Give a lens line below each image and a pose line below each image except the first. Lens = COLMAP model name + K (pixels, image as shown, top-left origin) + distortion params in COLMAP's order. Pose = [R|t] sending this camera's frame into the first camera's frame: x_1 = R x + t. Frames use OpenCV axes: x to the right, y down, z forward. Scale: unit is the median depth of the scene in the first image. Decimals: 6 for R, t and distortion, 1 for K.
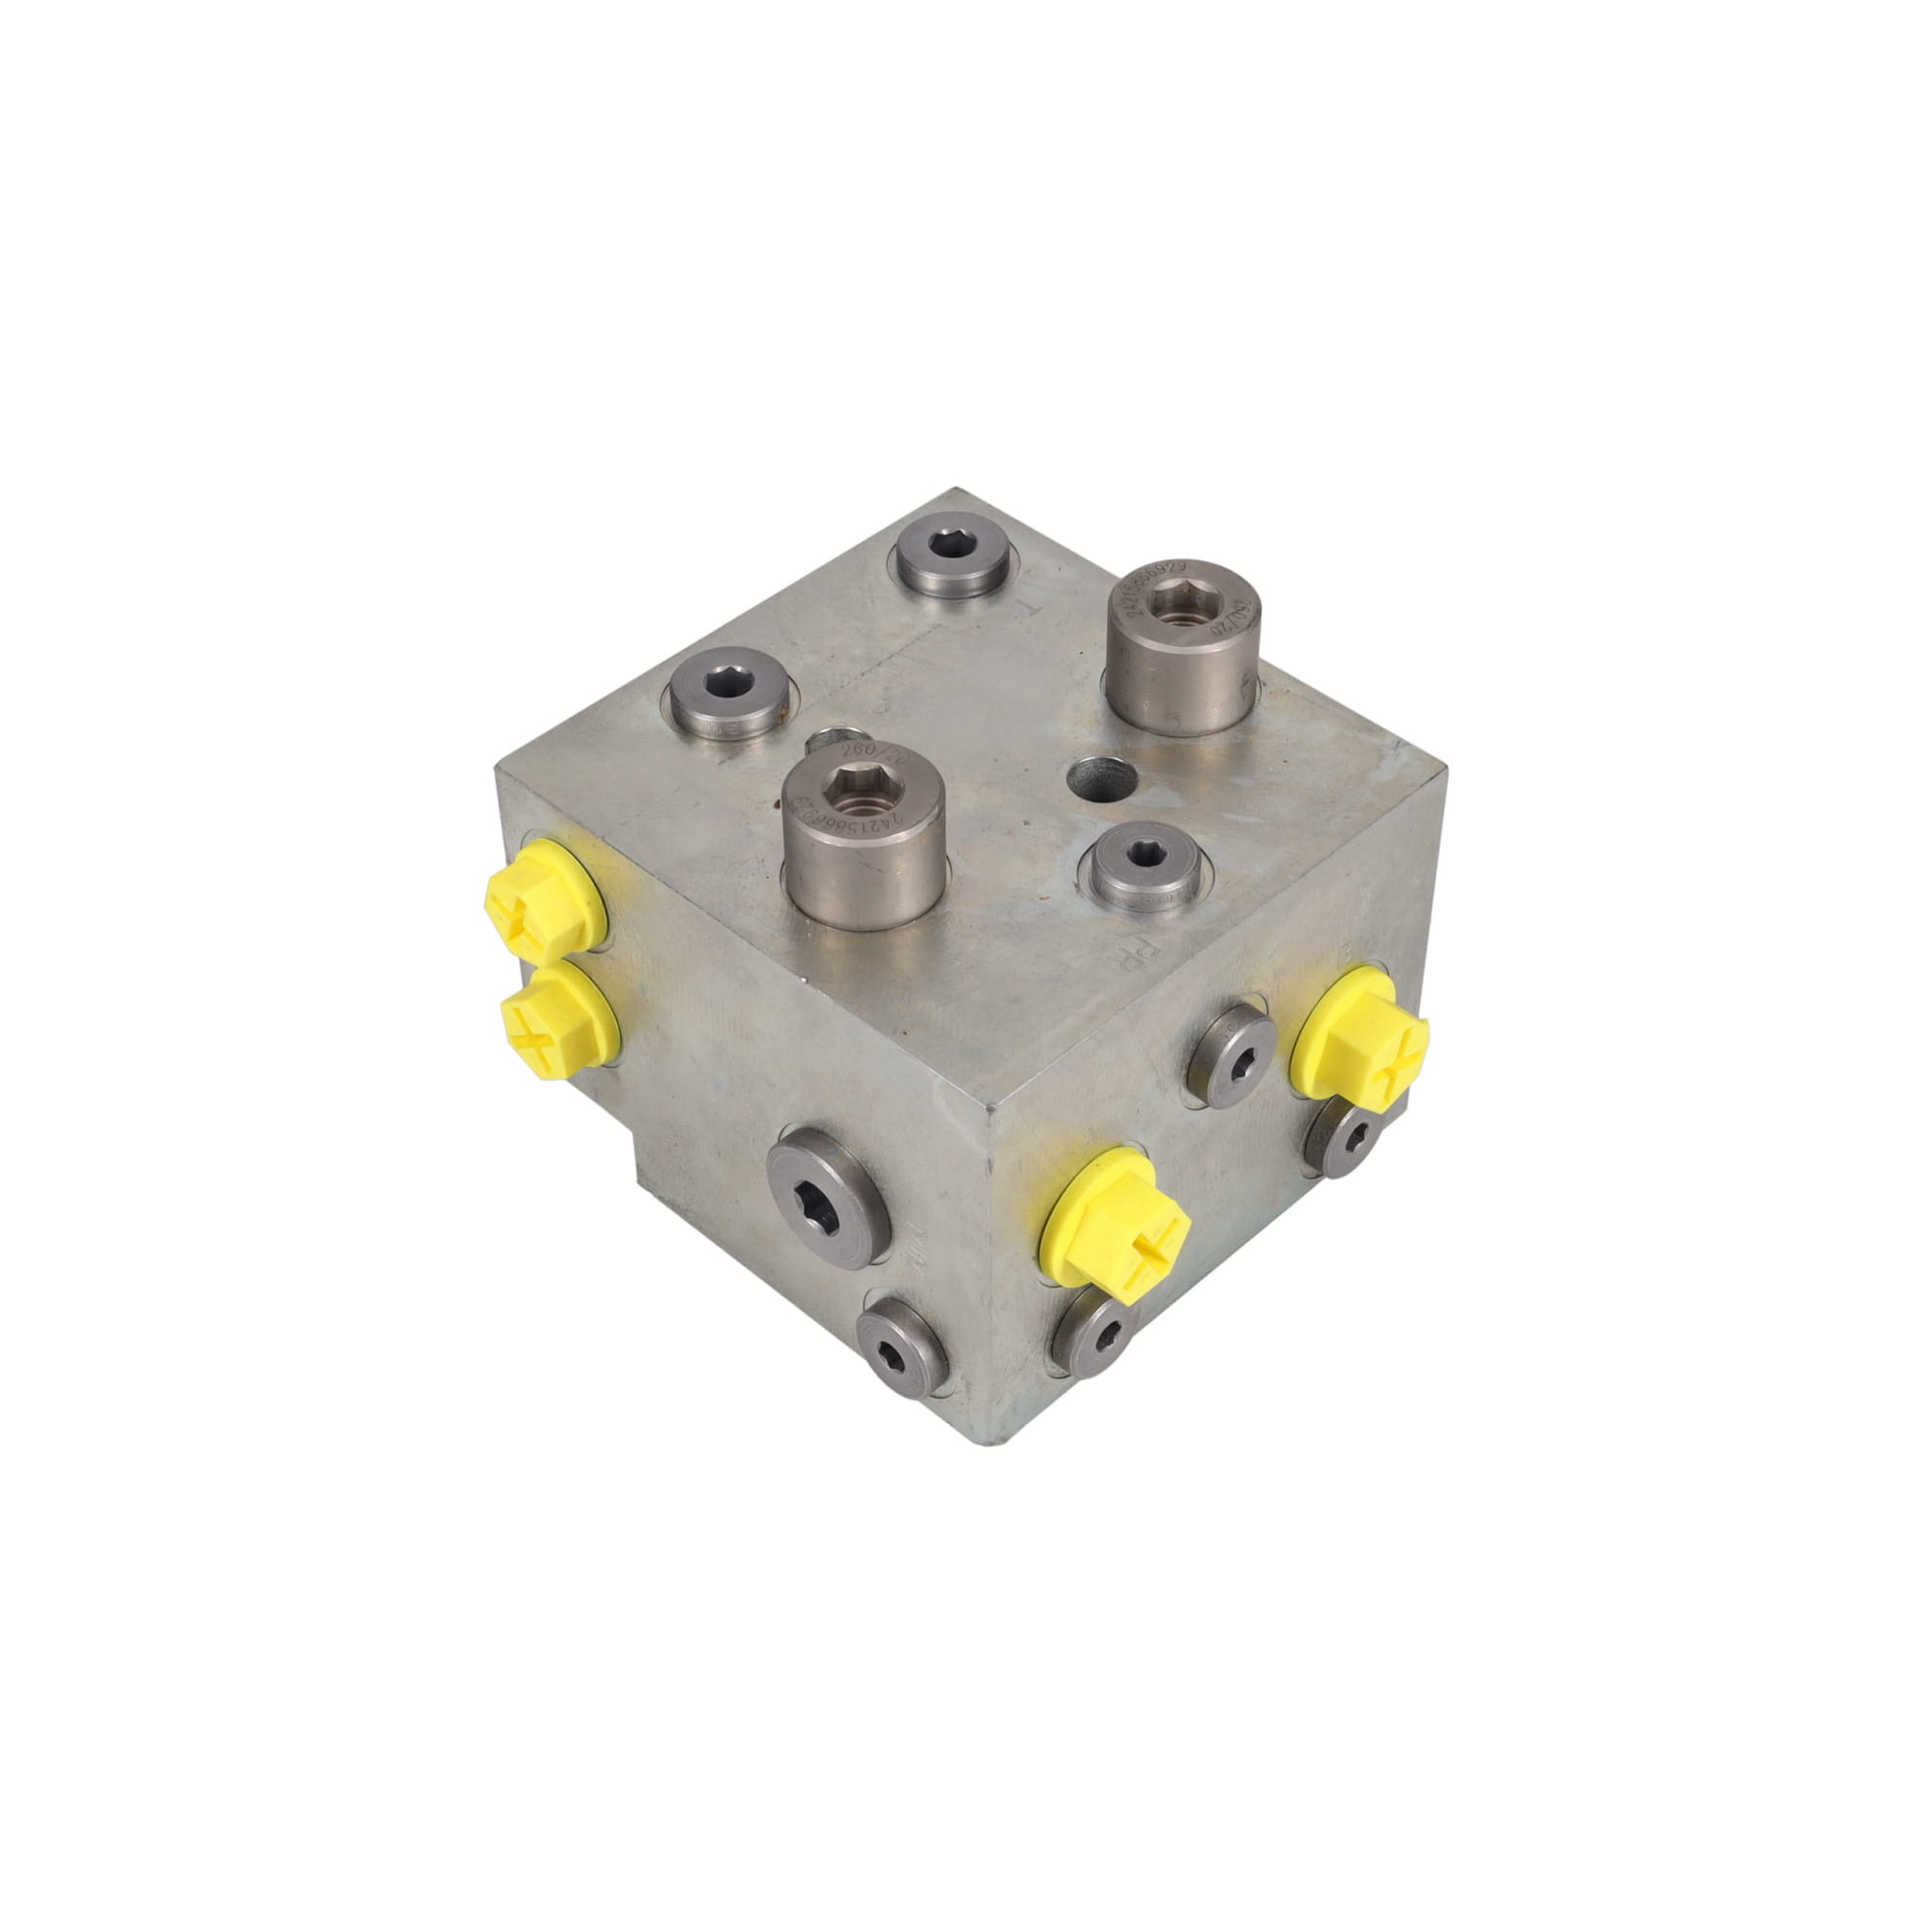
lens RADIAL K [[3342.4, 0, 966.0], [0, 3342.4, 966.0], [0, 0, 1]] dist [0.028377, 0.024392]
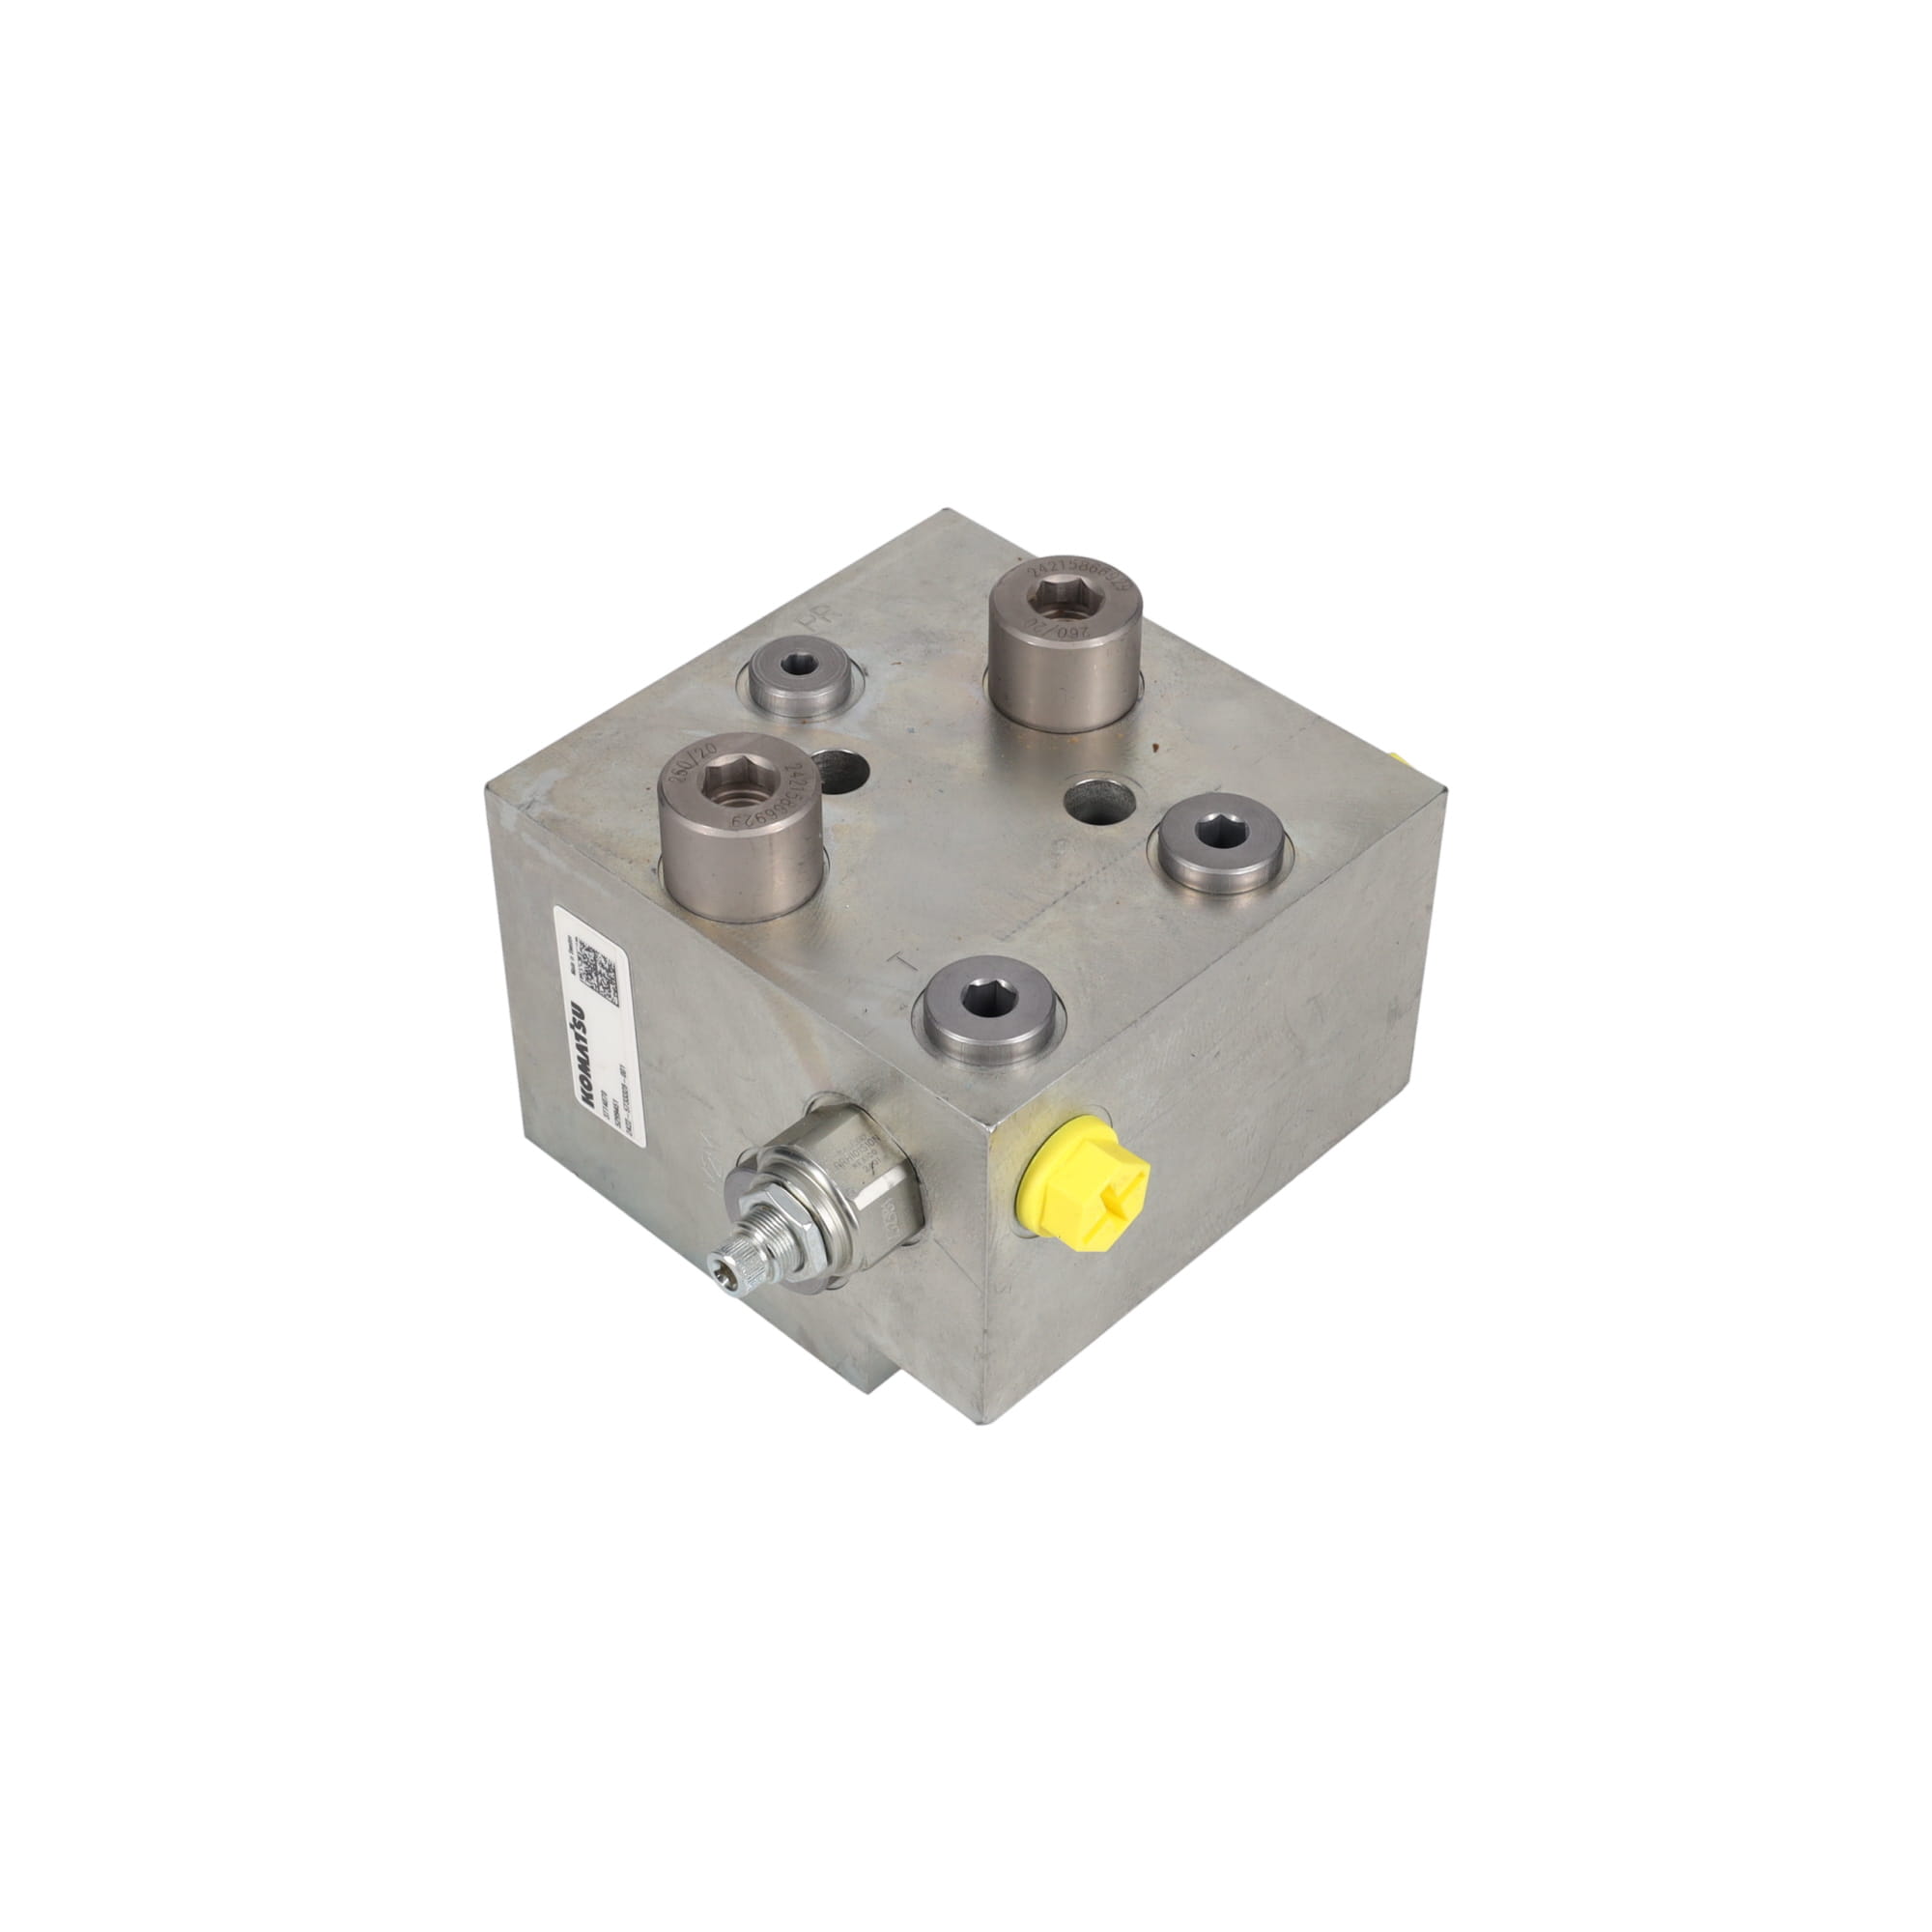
lens RADIAL K [[3342.4, 0, 966.0], [0, 3342.4, 966.0], [0, 0, 1]] dist [0.028377, 0.024392]
pose [[-0.999965, 0.005331, -0.006453, 0.008148], [-0.006122, 0.059915, 0.998185, -1.044849], [0.005708, 0.998189, -0.059880, 1.111554]]
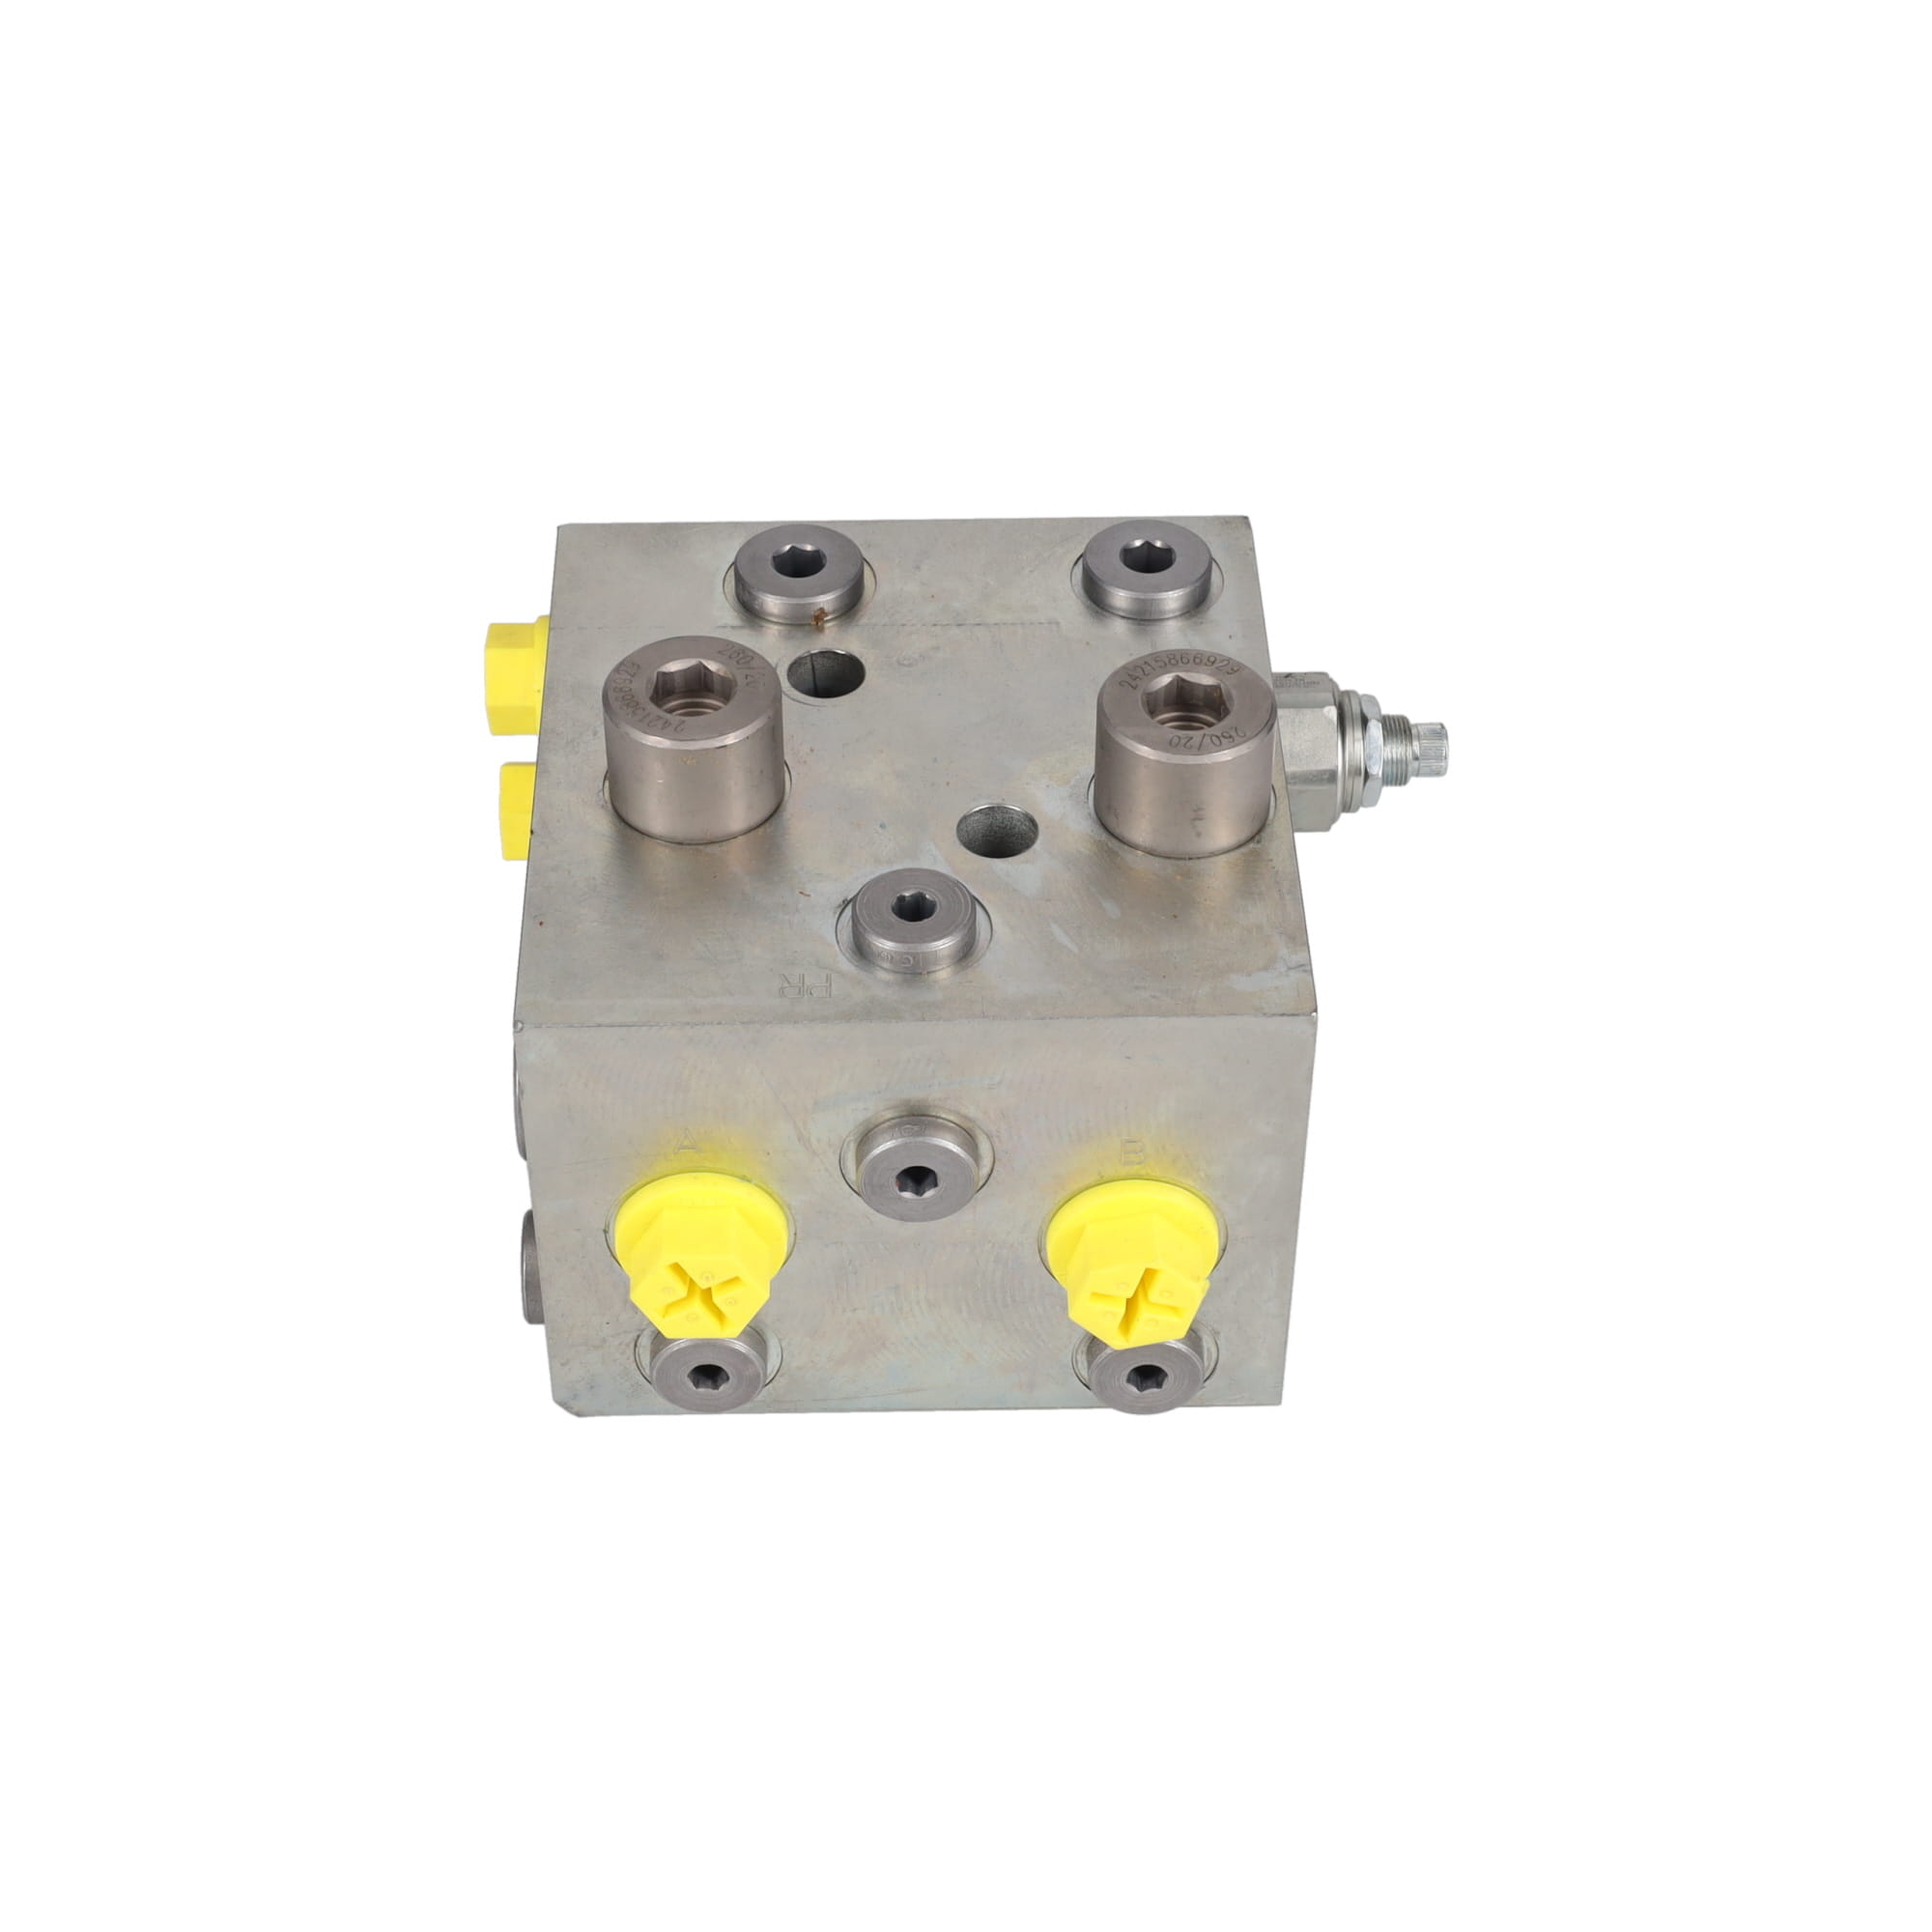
lens RADIAL K [[3342.4, 0, 966.0], [0, 3342.4, 966.0], [0, 0, 1]] dist [0.028377, 0.024392]
pose [[0.715711, 0.488352, -0.499269, 0.485812], [-0.490880, 0.860265, 0.137769, -0.140824], [0.496784, 0.146479, 0.855424, 0.251852]]
